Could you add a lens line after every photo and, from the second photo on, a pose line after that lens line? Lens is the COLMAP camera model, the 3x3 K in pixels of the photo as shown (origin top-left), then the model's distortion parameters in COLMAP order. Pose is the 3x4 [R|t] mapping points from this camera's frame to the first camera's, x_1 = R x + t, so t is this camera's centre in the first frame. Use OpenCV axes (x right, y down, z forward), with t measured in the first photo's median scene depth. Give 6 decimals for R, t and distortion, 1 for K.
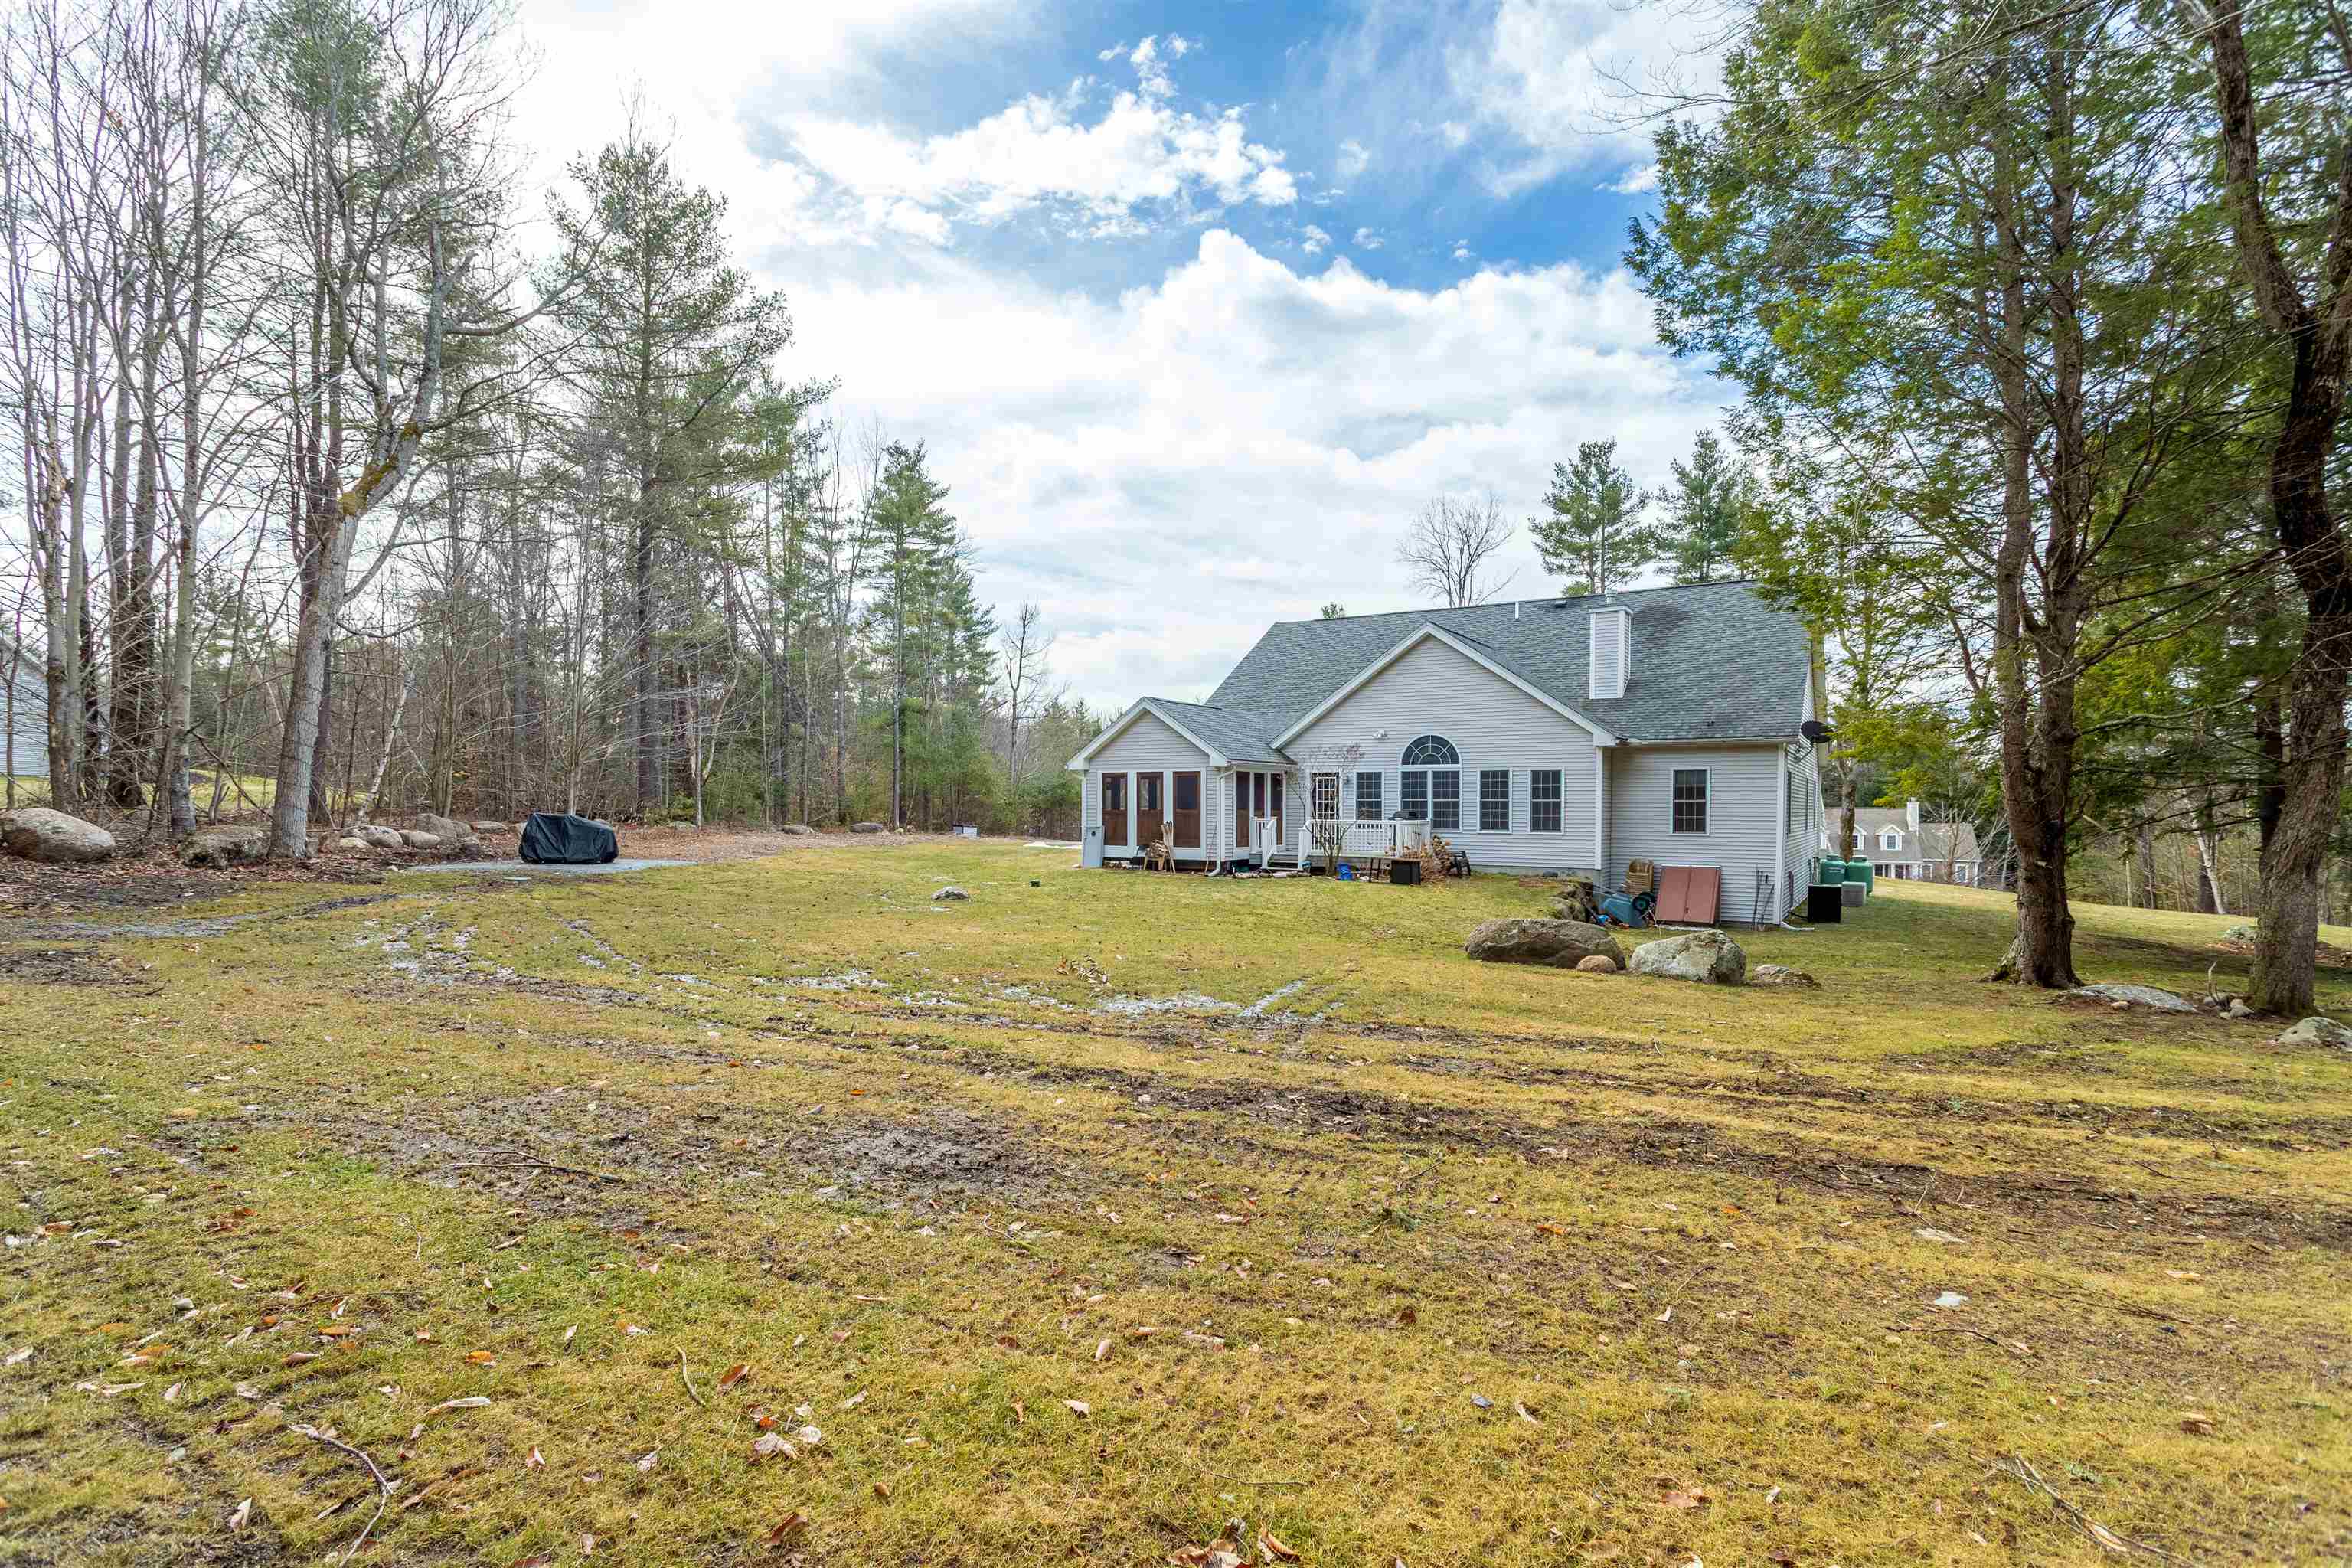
lens RADIAL K [[1119.1, 0, 1177.3], [0, 1119.1, 785.0], [0, 0, 1]] dist [-0.005951, 0.001233]
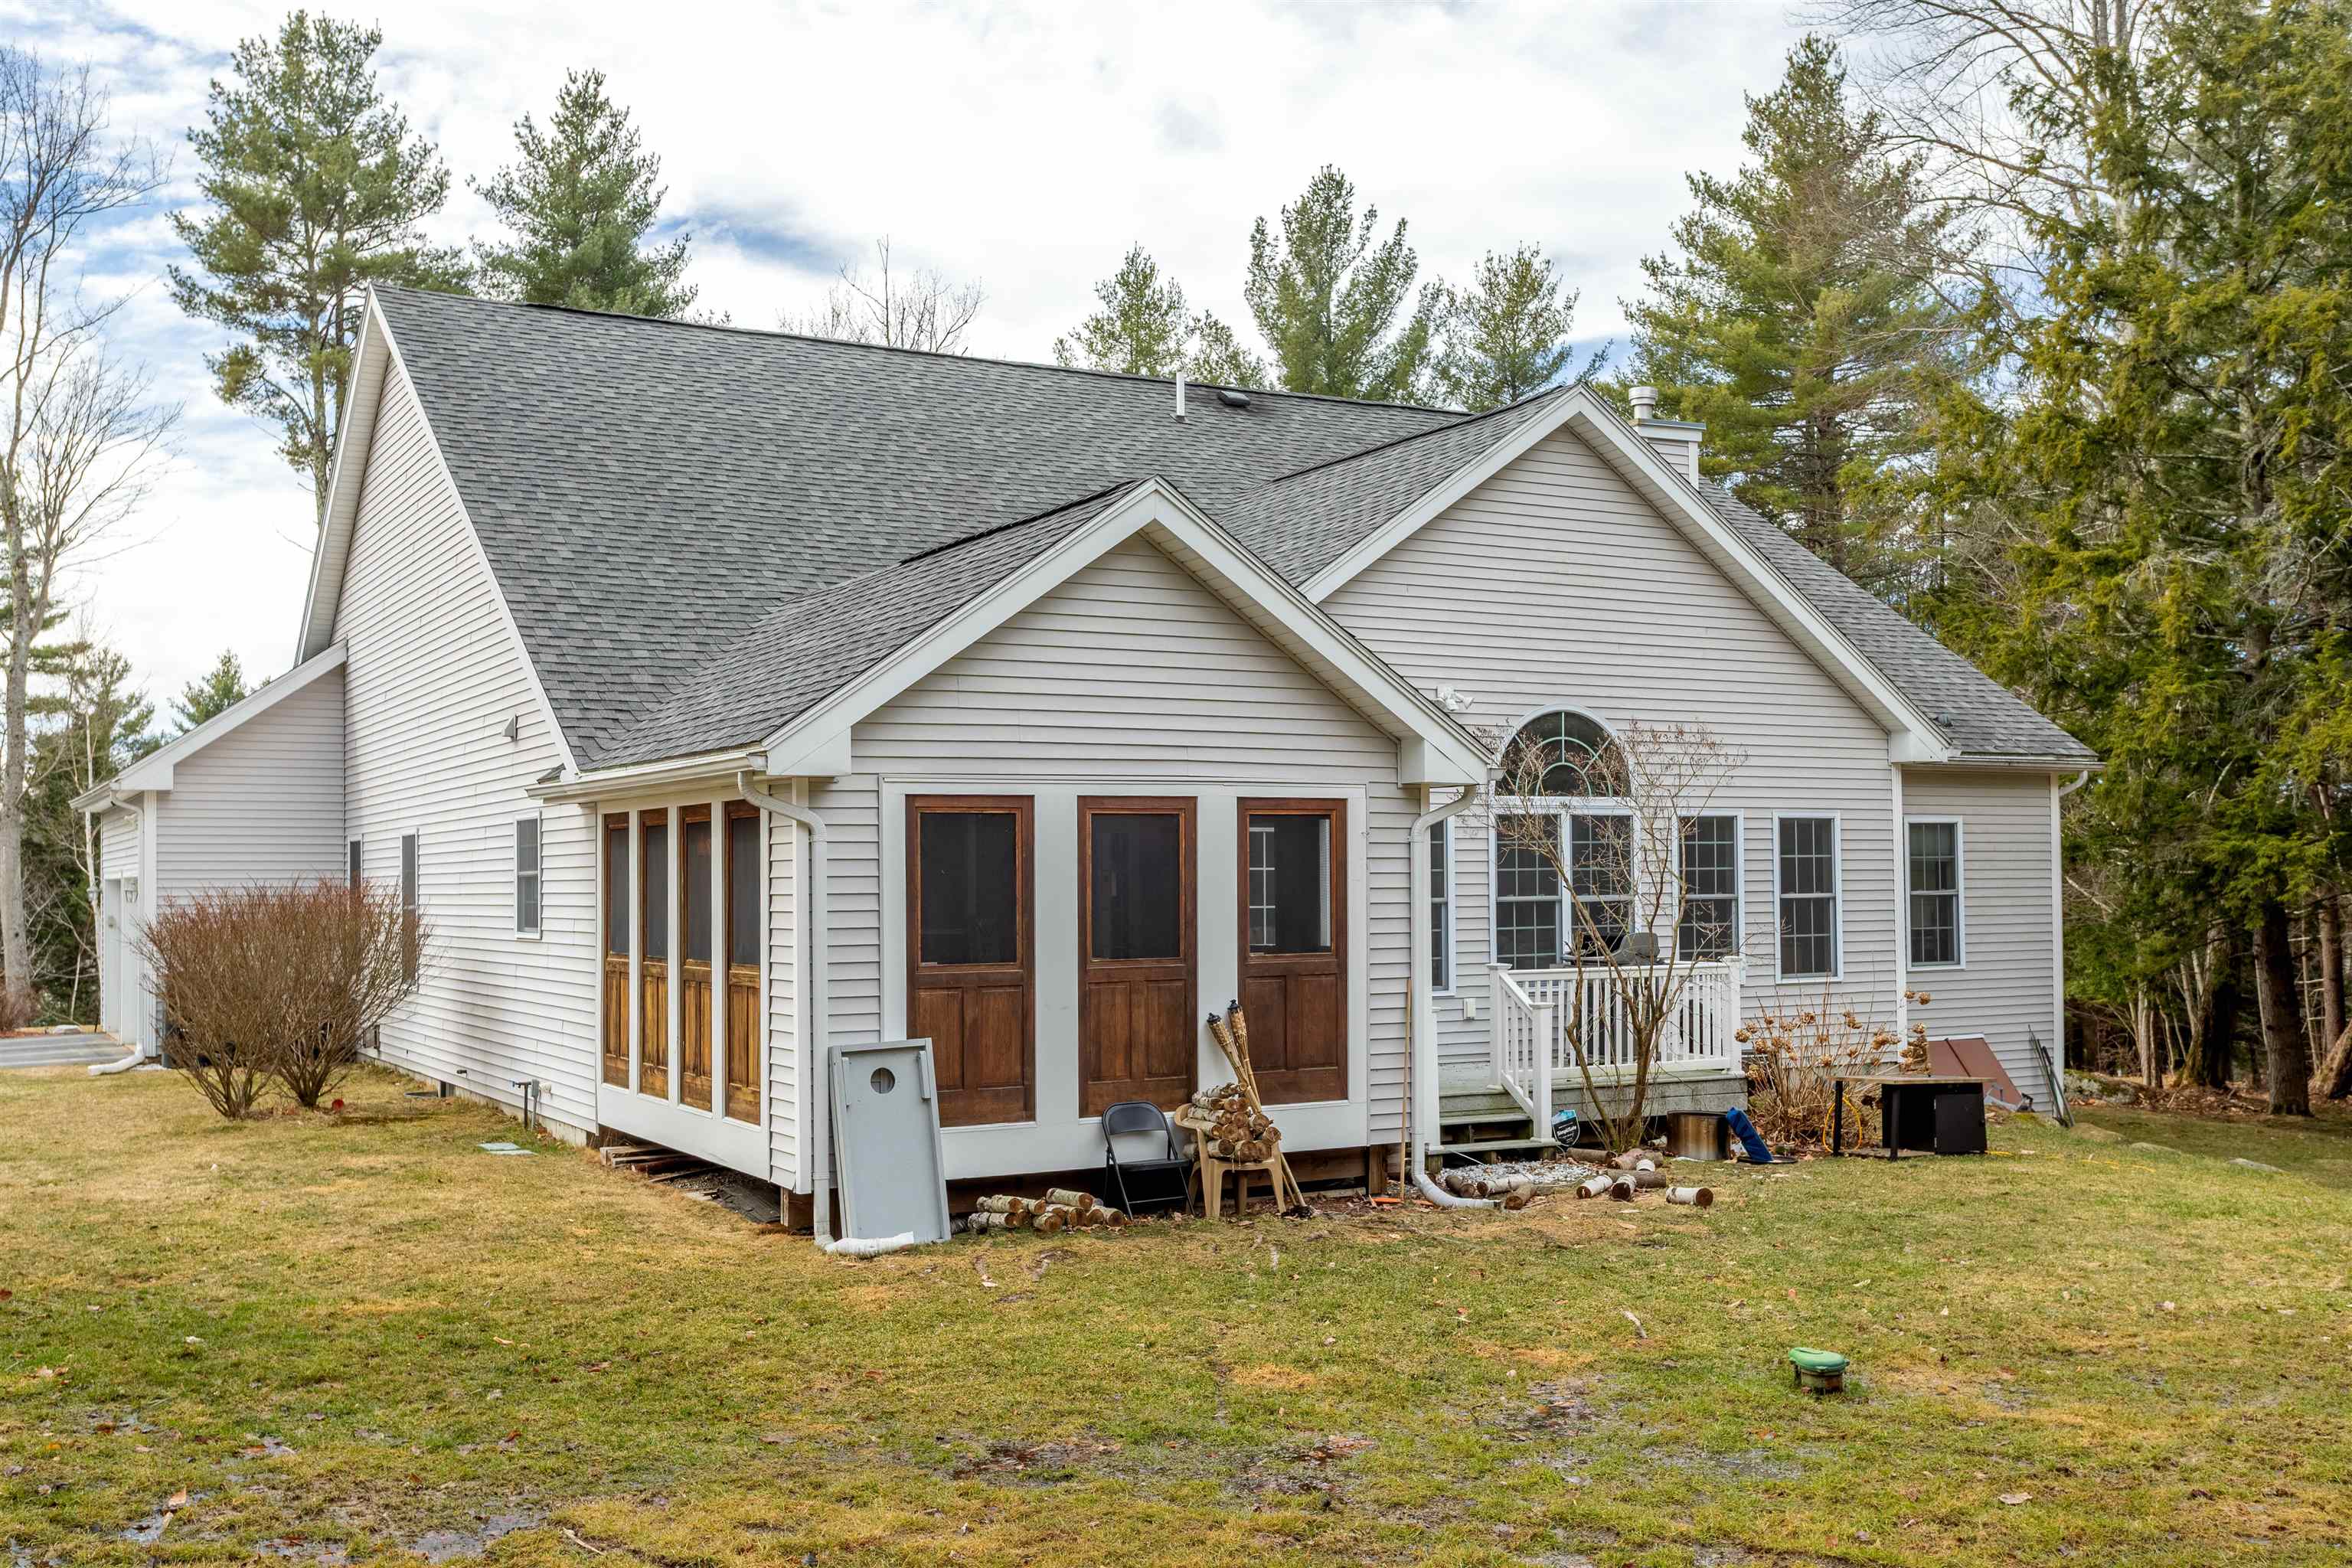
lens RADIAL K [[2283.0, 0, 1176.3], [0, 2283.0, 786.1], [0, 0, 1]] dist [-0.001078, 0.000000]
pose [[0.462410, 0.030229, 0.886151, -0.453679], [-0.001926, 0.999451, -0.033088, 0.002410], [-0.886664, 0.013594, 0.462215, 0.783525]]
